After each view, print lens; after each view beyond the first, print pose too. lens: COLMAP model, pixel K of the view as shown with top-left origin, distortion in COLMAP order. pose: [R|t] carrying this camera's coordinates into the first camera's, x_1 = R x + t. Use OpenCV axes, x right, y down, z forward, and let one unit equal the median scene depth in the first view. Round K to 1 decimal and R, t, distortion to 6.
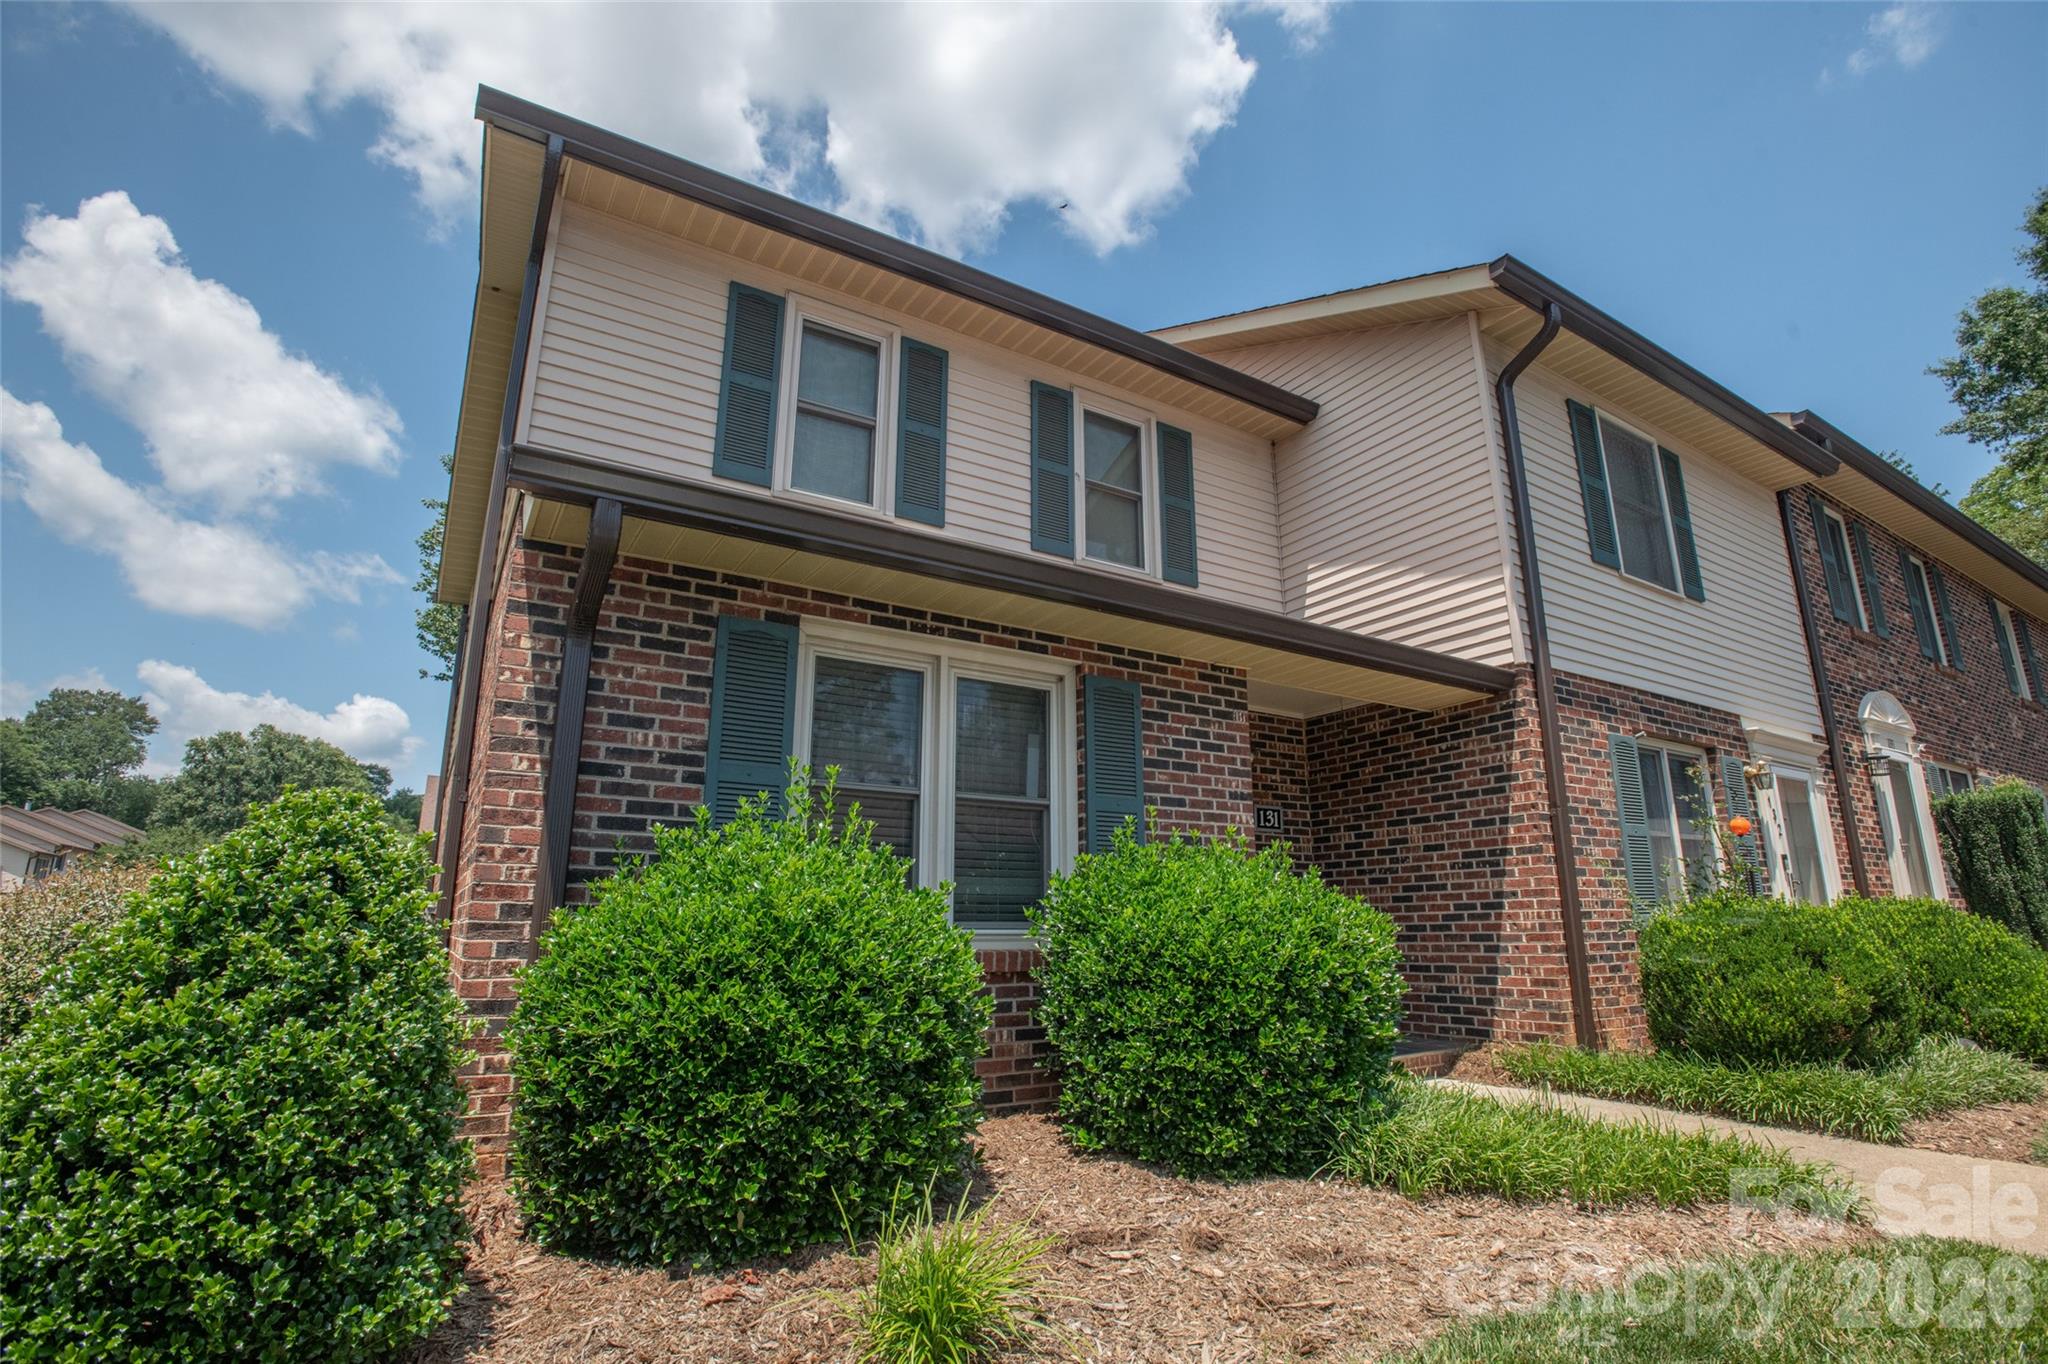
lens RADIAL K [[982.7, 0, 1024.0], [0, 982.7, 682.0], [0, 0, 1]] dist [-0.087097, 0.045076]
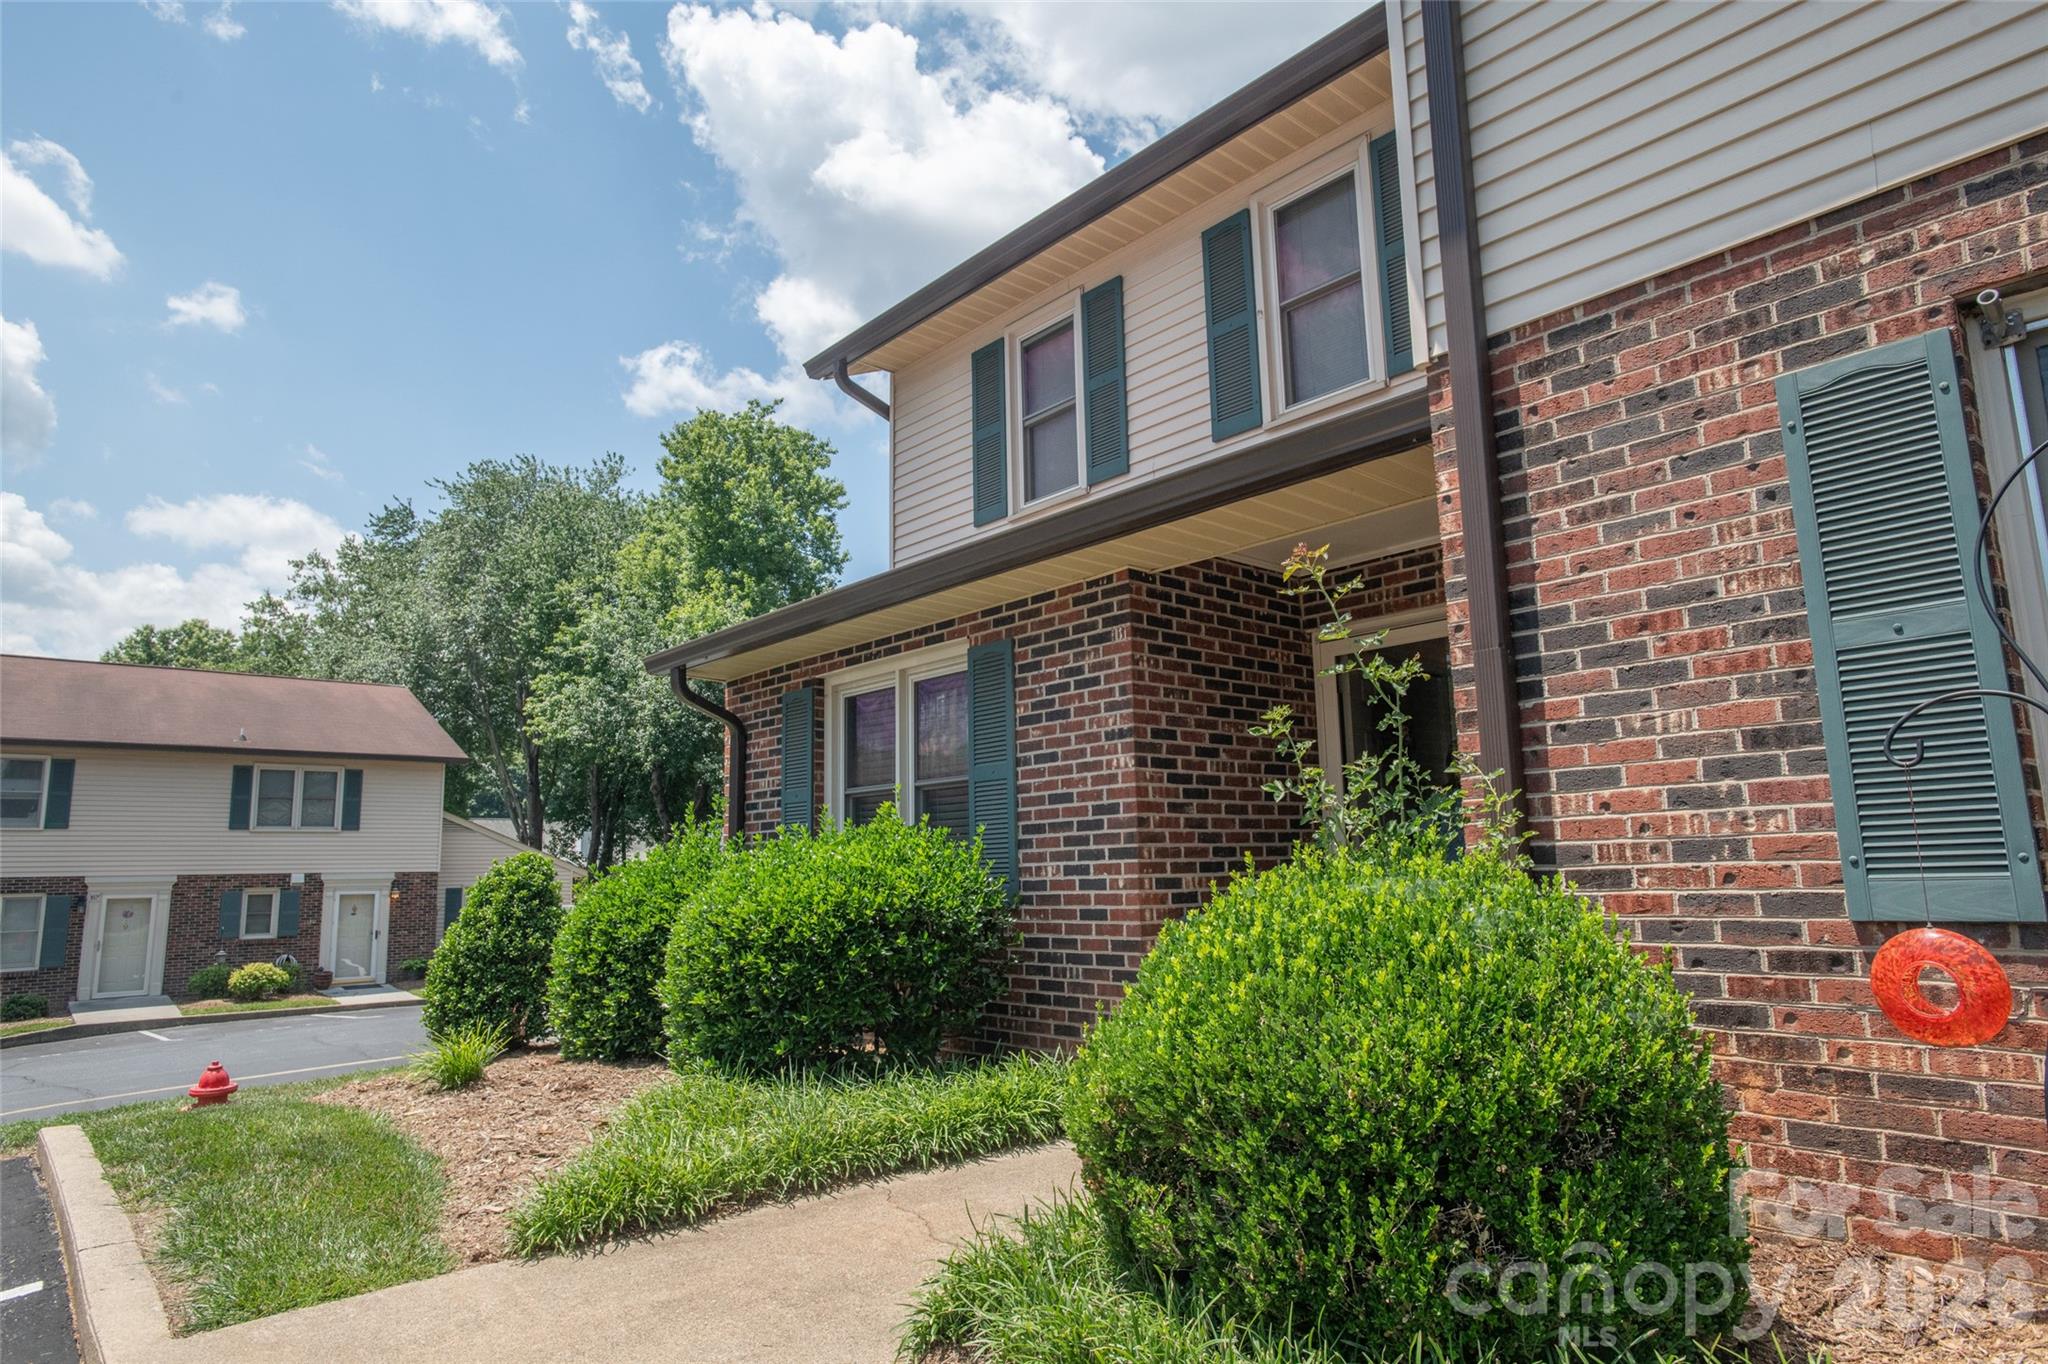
lens RADIAL K [[1213.1, 0, 1024.0], [0, 1213.1, 682.0], [0, 0, 1]] dist [-0.039851, 0.000405]
pose [[0.160685, -0.160373, -0.973890, 1.182824], [0.261445, 0.958381, -0.114682, 0.169065], [0.951749, -0.236191, 0.195926, 0.738279]]
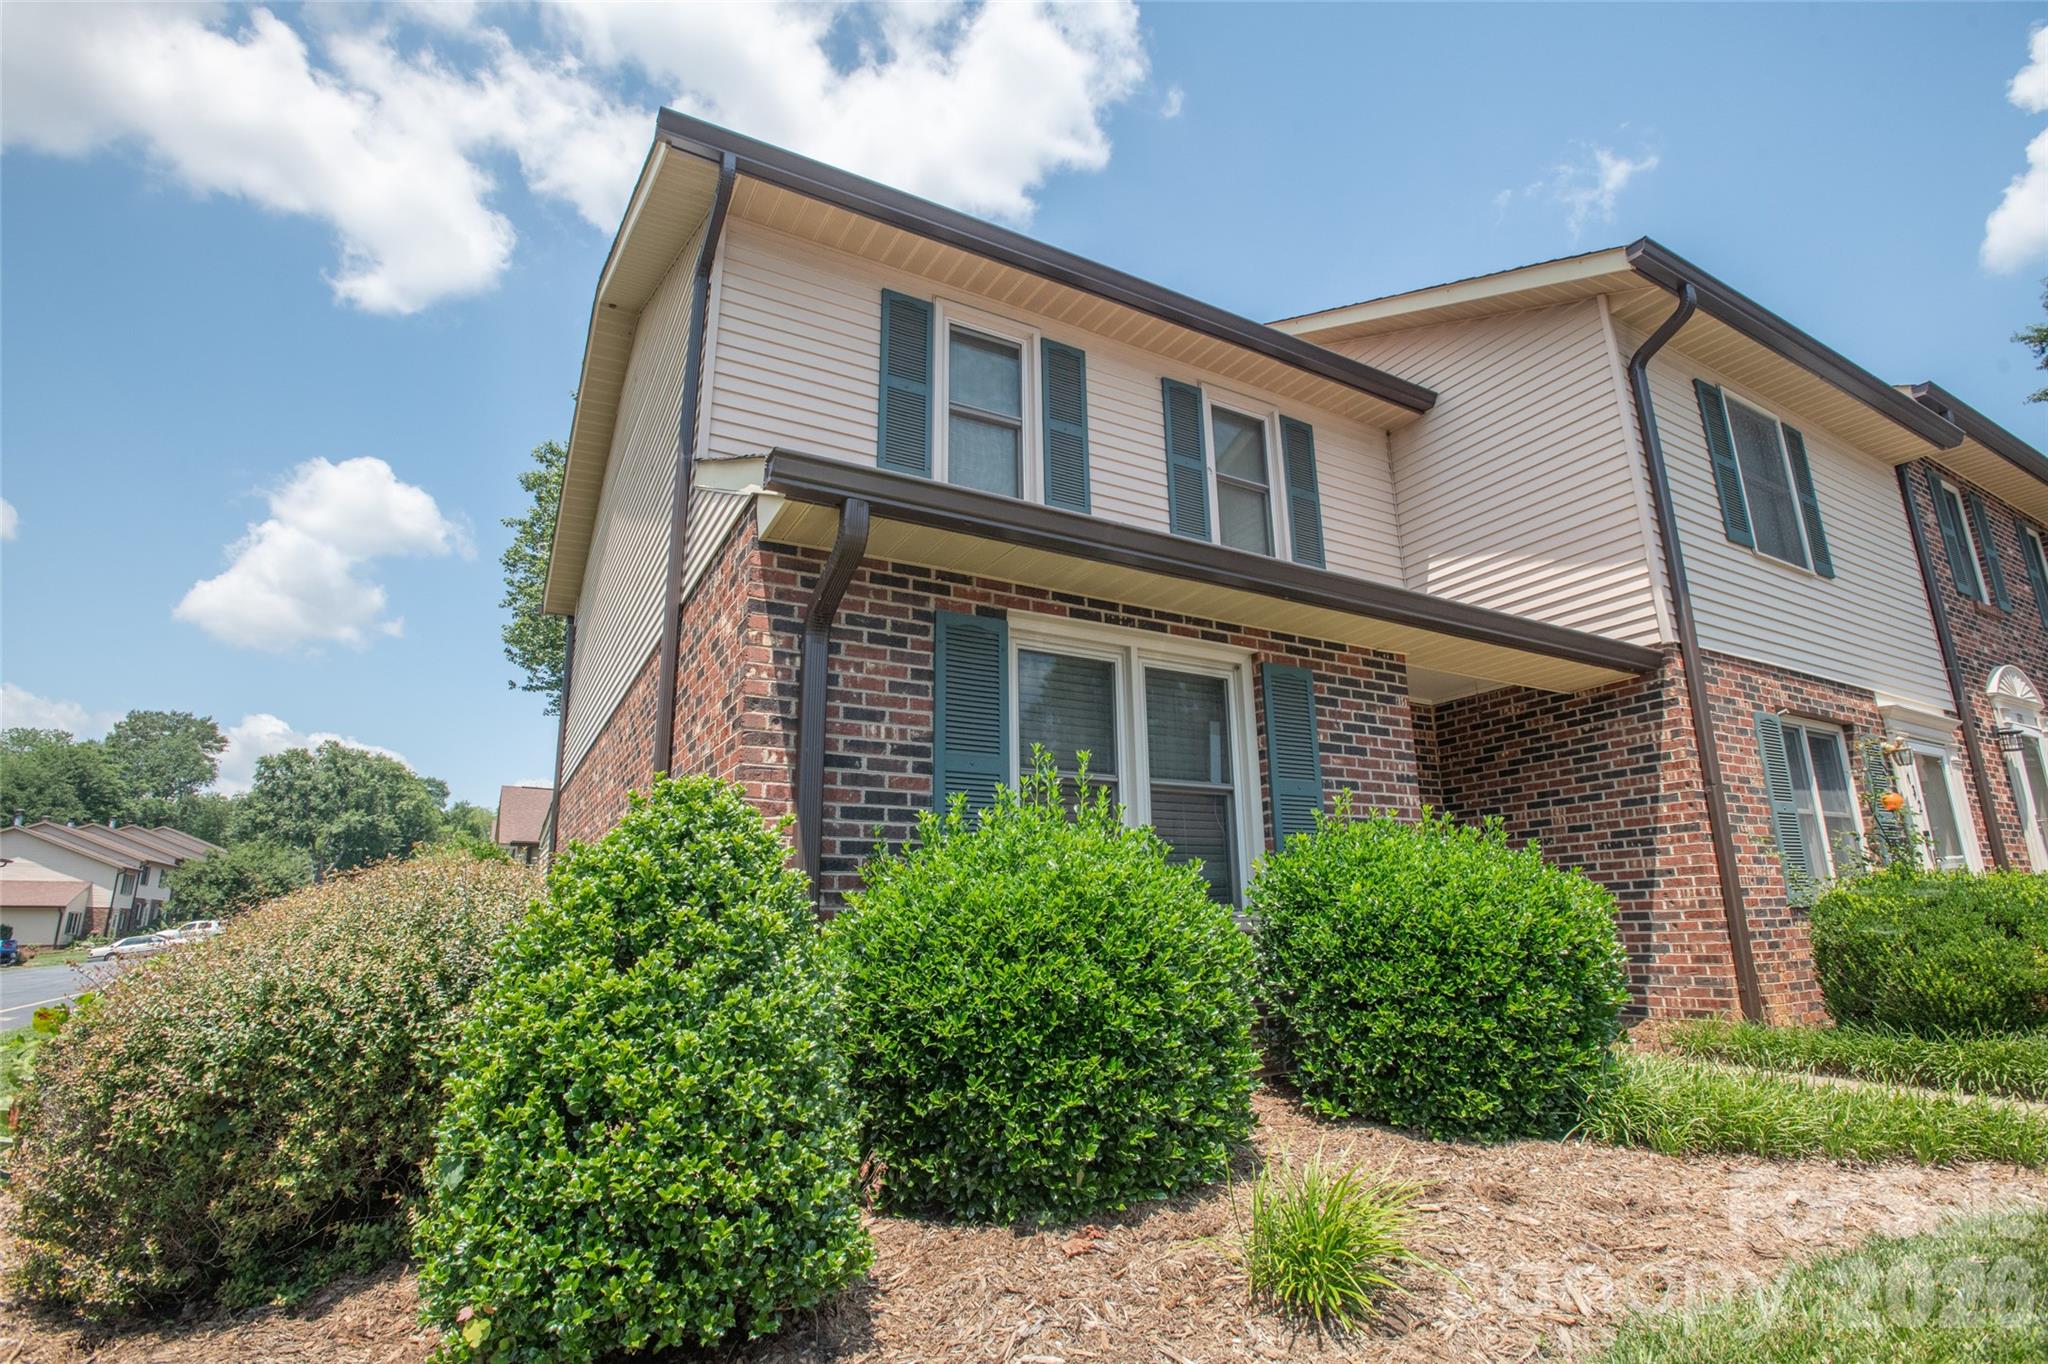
lens RADIAL K [[982.2, 0, 1024.0], [0, 982.2, 682.0], [0, 0, 1]] dist [-0.078231, 0.031134]
pose [[0.998930, -0.023540, -0.039801, -0.134179], [0.023499, 0.999723, -0.001508, 0.007976], [0.039826, 0.000571, 0.999206, -0.026122]]
